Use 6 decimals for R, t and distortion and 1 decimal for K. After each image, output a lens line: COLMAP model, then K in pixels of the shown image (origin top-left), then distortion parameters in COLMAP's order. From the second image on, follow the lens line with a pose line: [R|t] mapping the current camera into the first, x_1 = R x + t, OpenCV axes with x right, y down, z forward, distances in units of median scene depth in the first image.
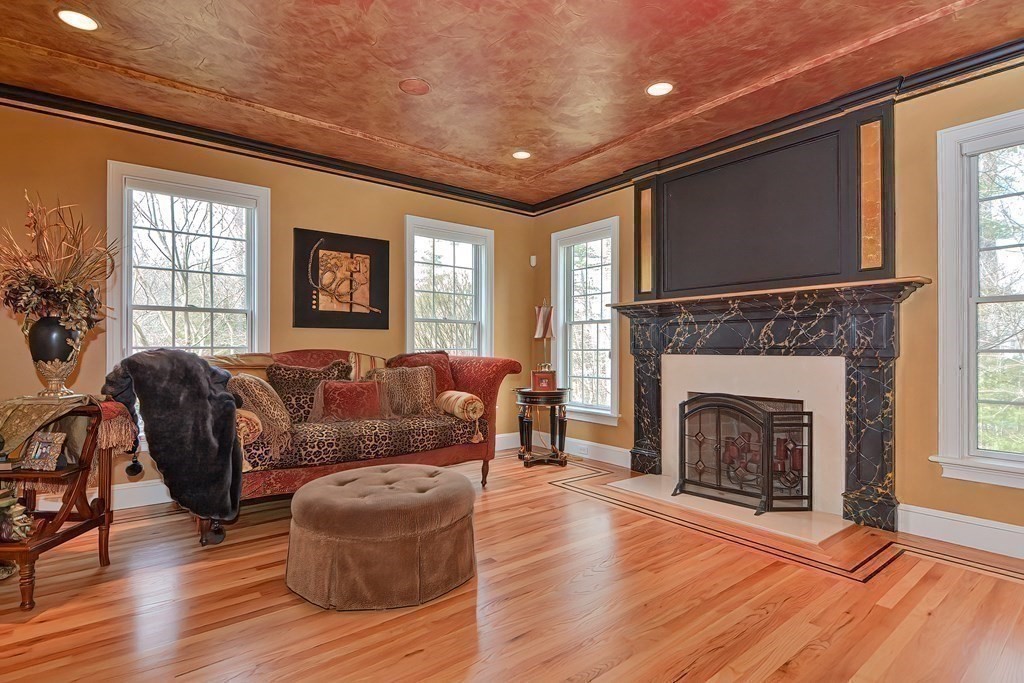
lens RADIAL K [[502.4, 0, 511.3], [0, 502.4, 347.3], [0, 0, 1]] dist [-0.000360, 0.000301]
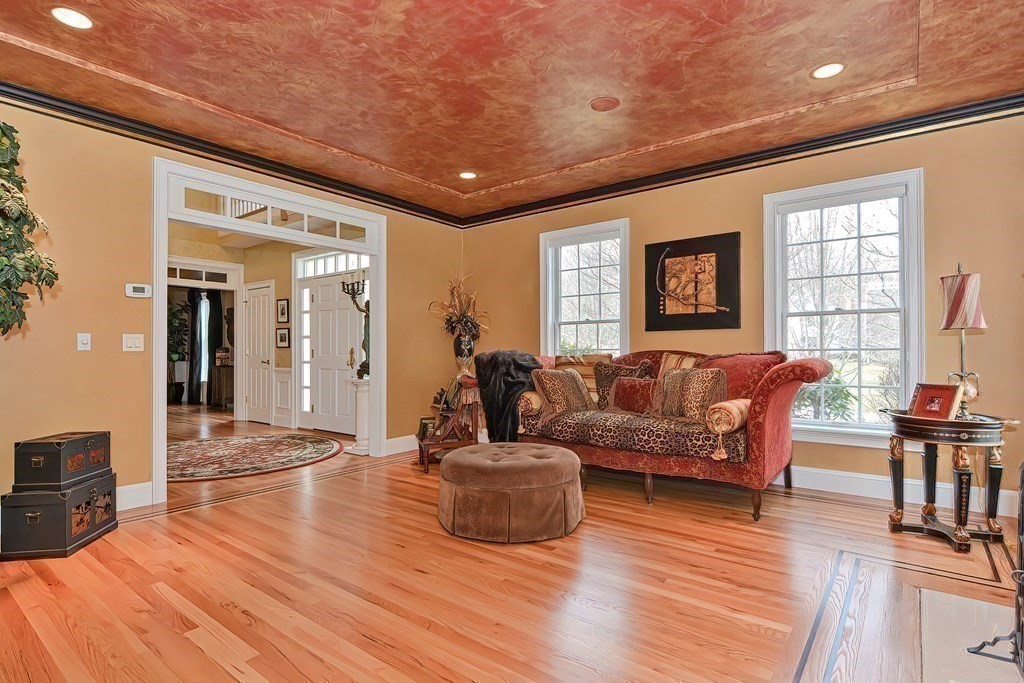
lens RADIAL K [[502.4, 0, 509.1], [0, 502.4, 345.8], [0, 0, 1]] dist [-0.000360, 0.000301]
pose [[0.257230, -0.016680, -0.966206, 0.570030], [0.005746, 0.999860, -0.015732, 0.009074], [0.966333, -0.001505, 0.257290, 0.385841]]
